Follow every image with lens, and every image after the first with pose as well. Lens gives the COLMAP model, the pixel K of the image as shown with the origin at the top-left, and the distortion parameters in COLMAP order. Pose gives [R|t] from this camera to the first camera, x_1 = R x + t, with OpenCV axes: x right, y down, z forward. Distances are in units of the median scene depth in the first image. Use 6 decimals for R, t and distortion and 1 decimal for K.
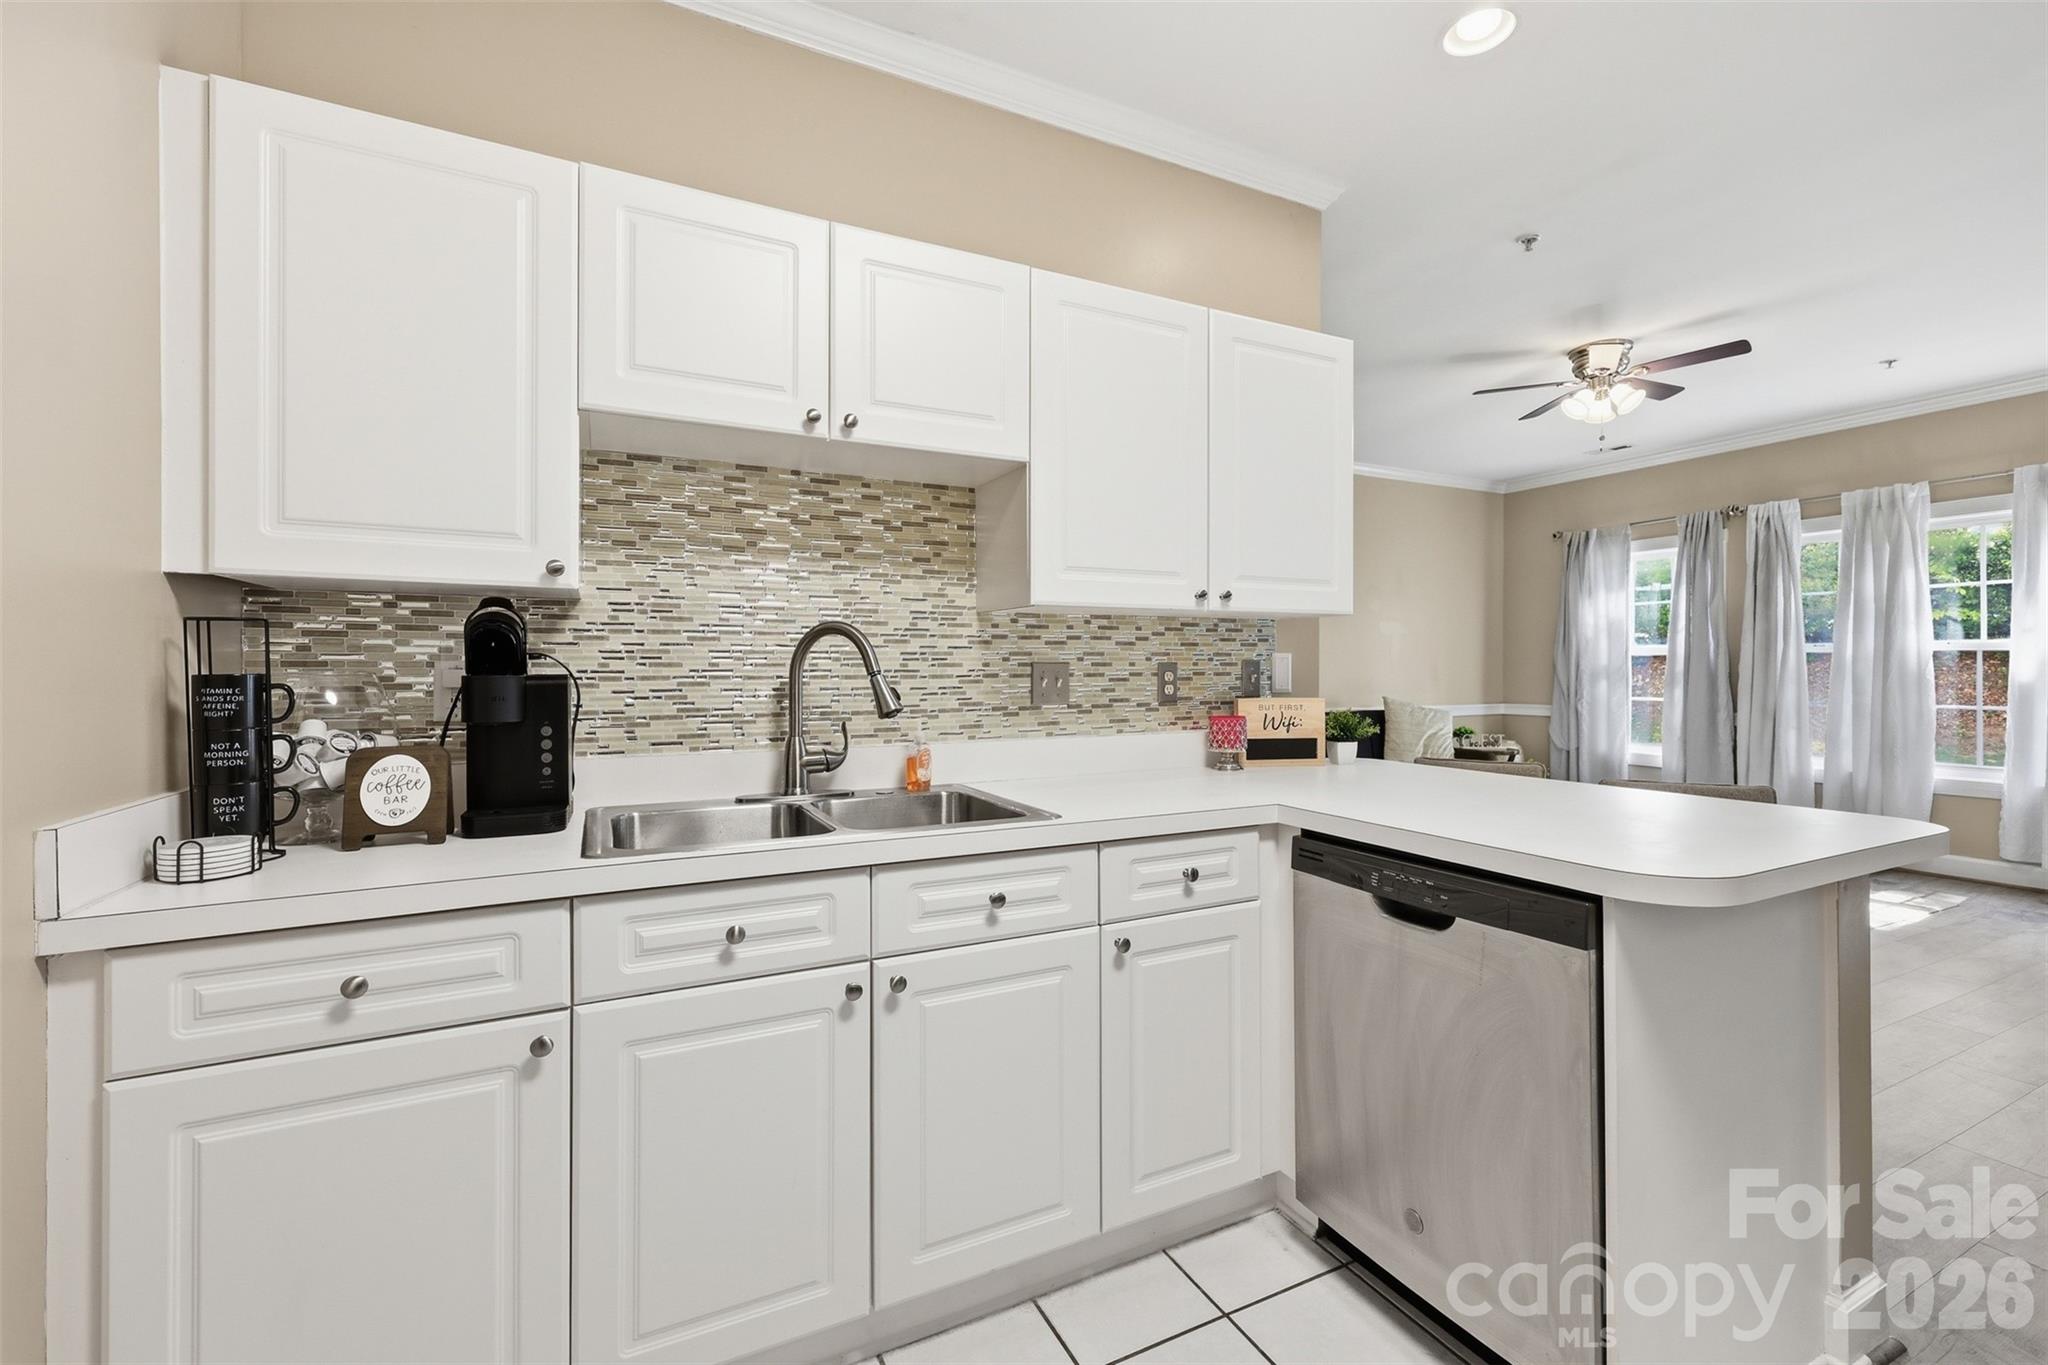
lens RADIAL K [[865.3, 0, 1029.9], [0, 865.3, 671.0], [0, 0, 1]] dist [-0.000070, 0.000008]
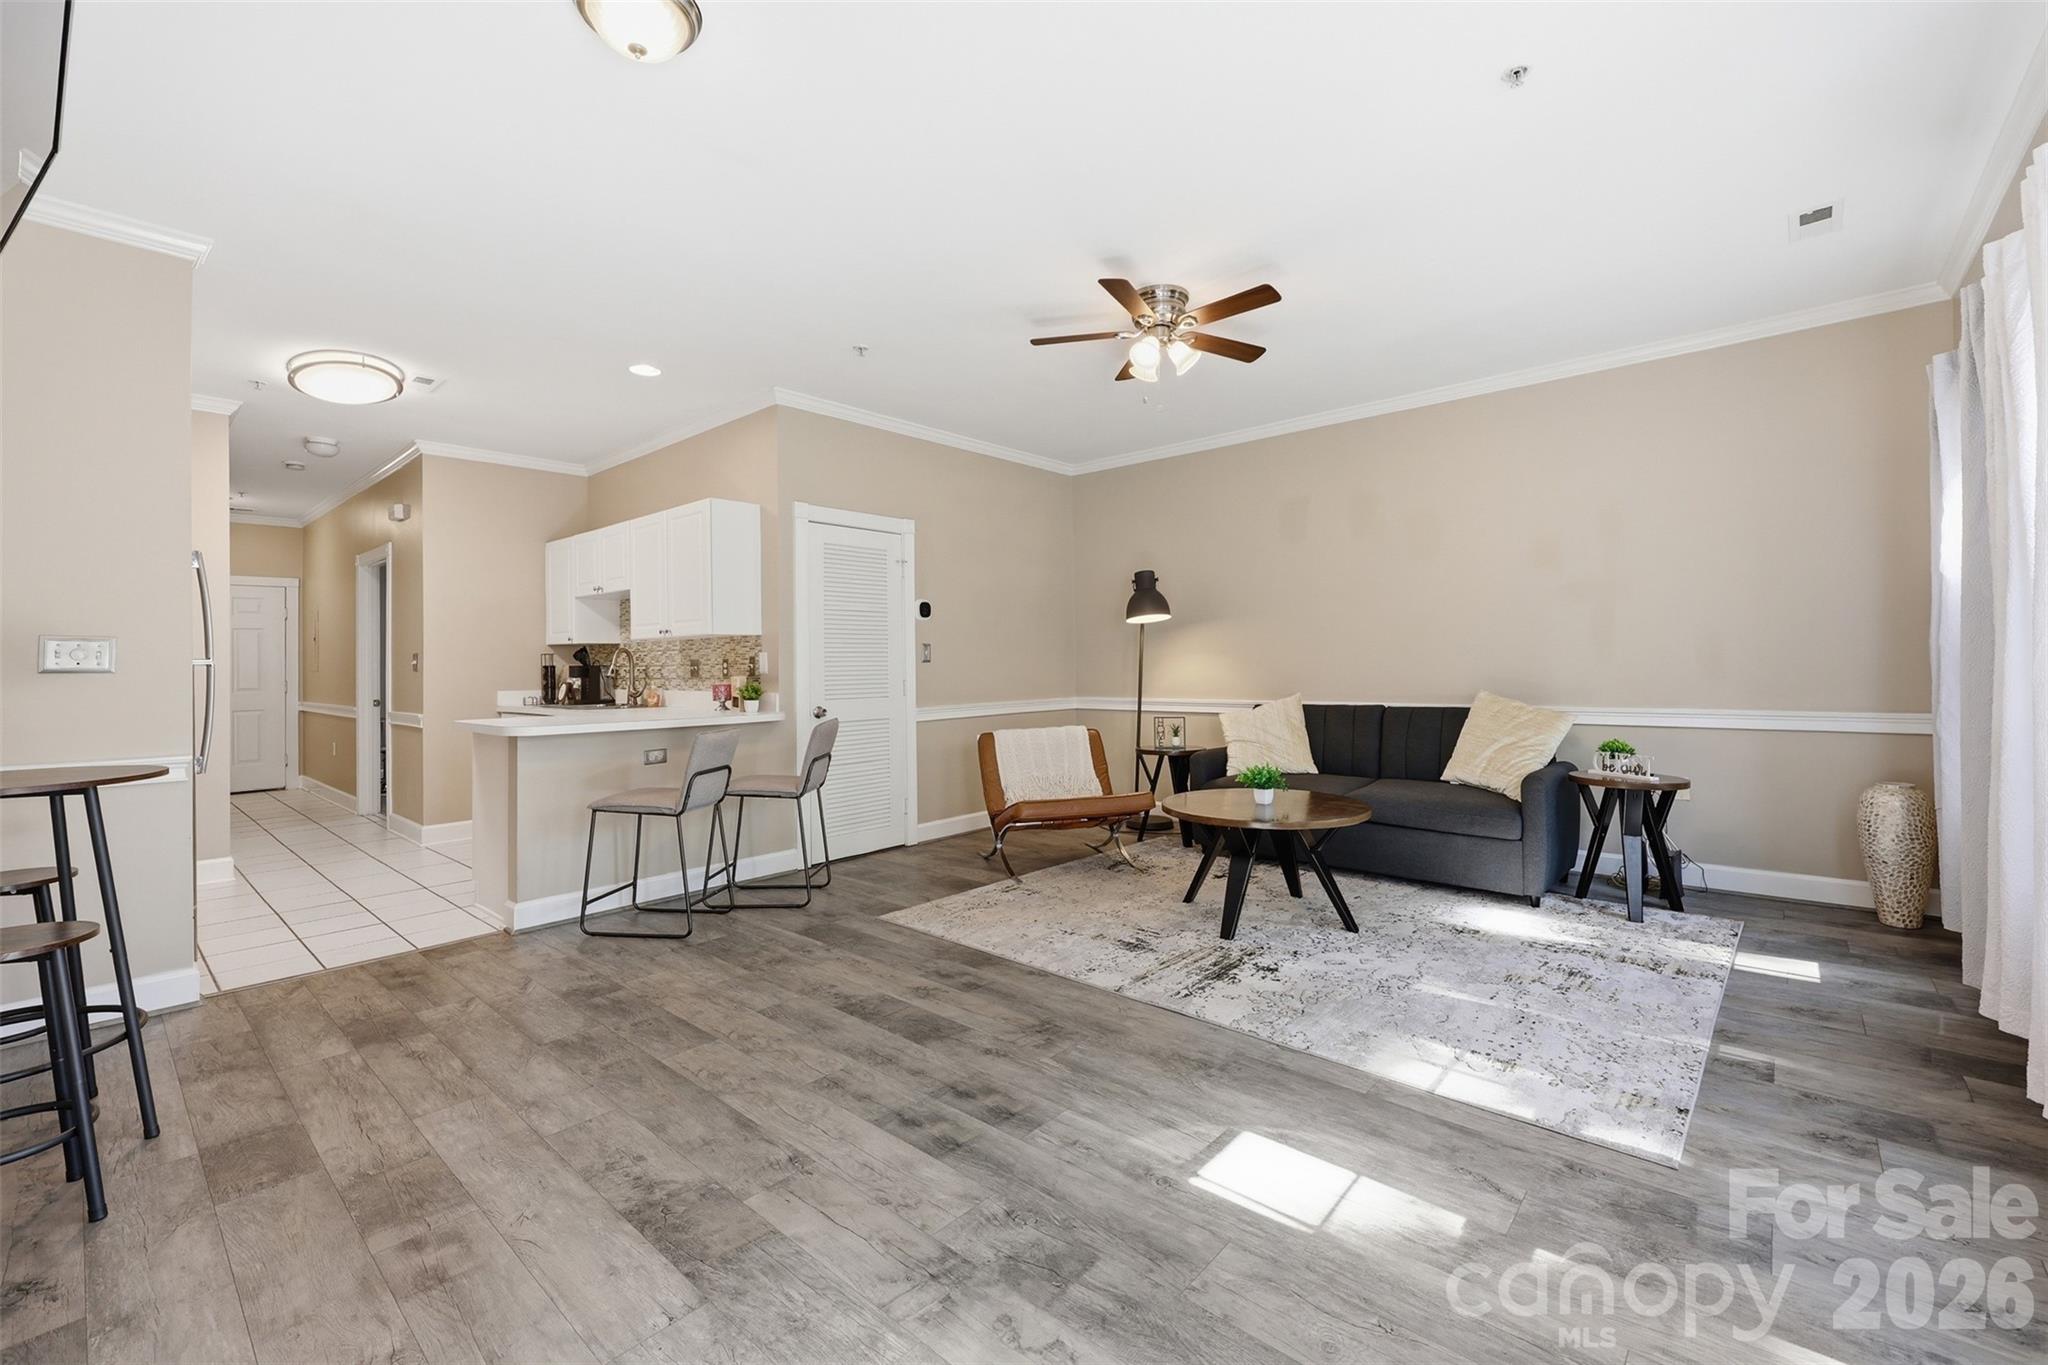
lens RADIAL K [[840.1, 0, 1028.9], [0, 840.1, 665.9], [0, 0, 1]] dist [-0.000504, -0.000083]
pose [[0.367991, -0.001083, -0.929829, 2.264436], [0.009107, 0.999956, 0.002440, 0.009737], [0.929785, -0.009366, 0.367984, 0.903111]]
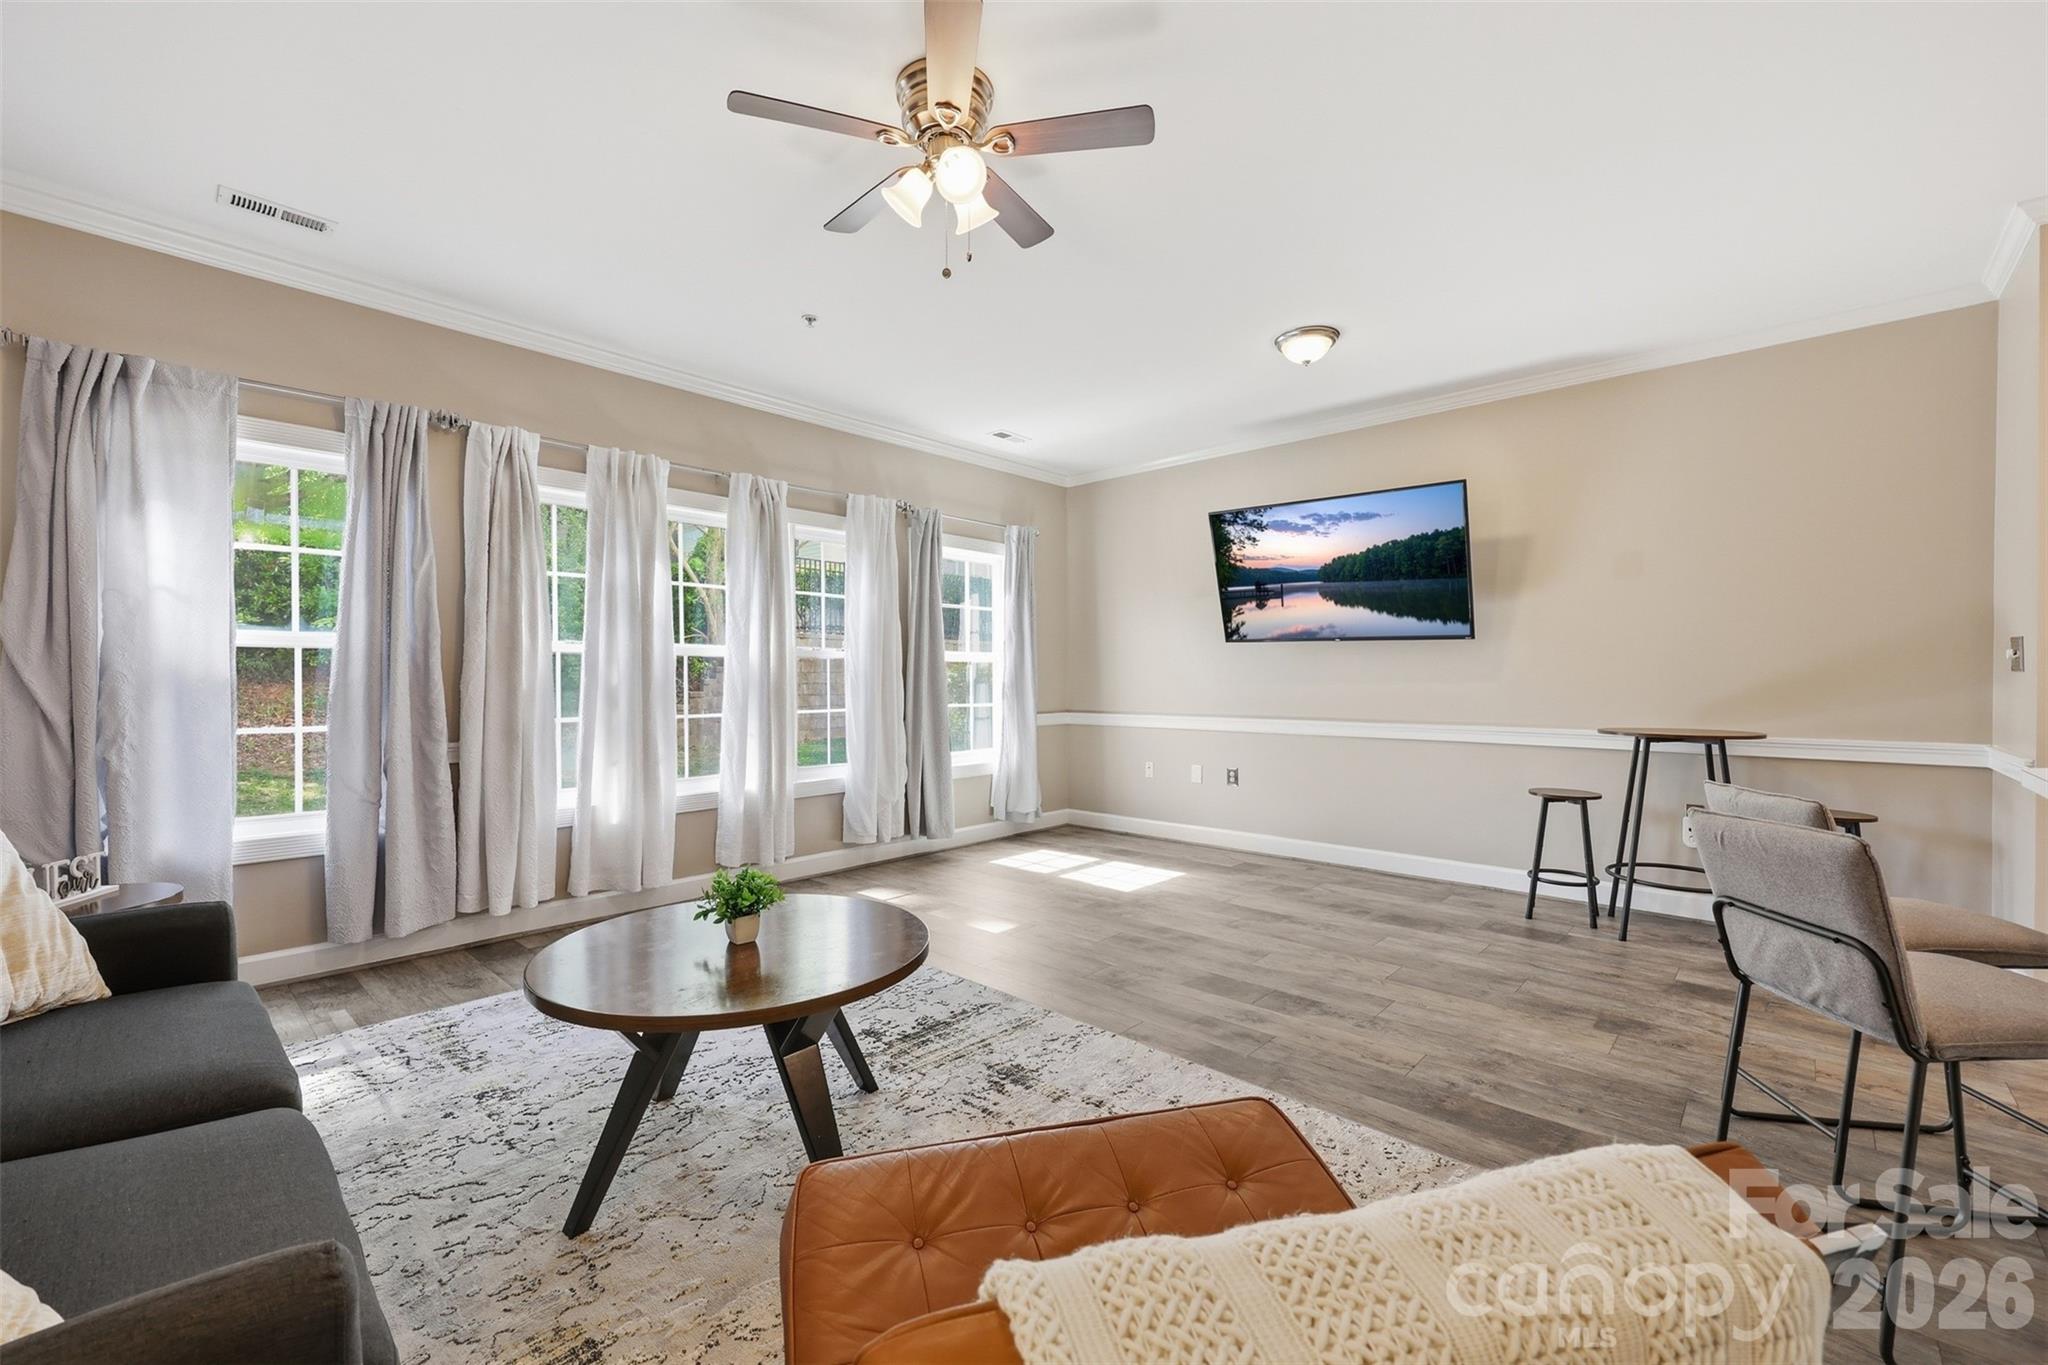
lens RADIAL K [[840.1, 0, 1028.9], [0, 840.1, 665.9], [0, 0, 1]] dist [-0.000504, -0.000083]
pose [[-0.353008, 0.018404, 0.935439, 0.213639], [0.007058, 0.999830, -0.017007, 0.013941], [-0.935594, 0.000599, -0.353078, 1.847031]]
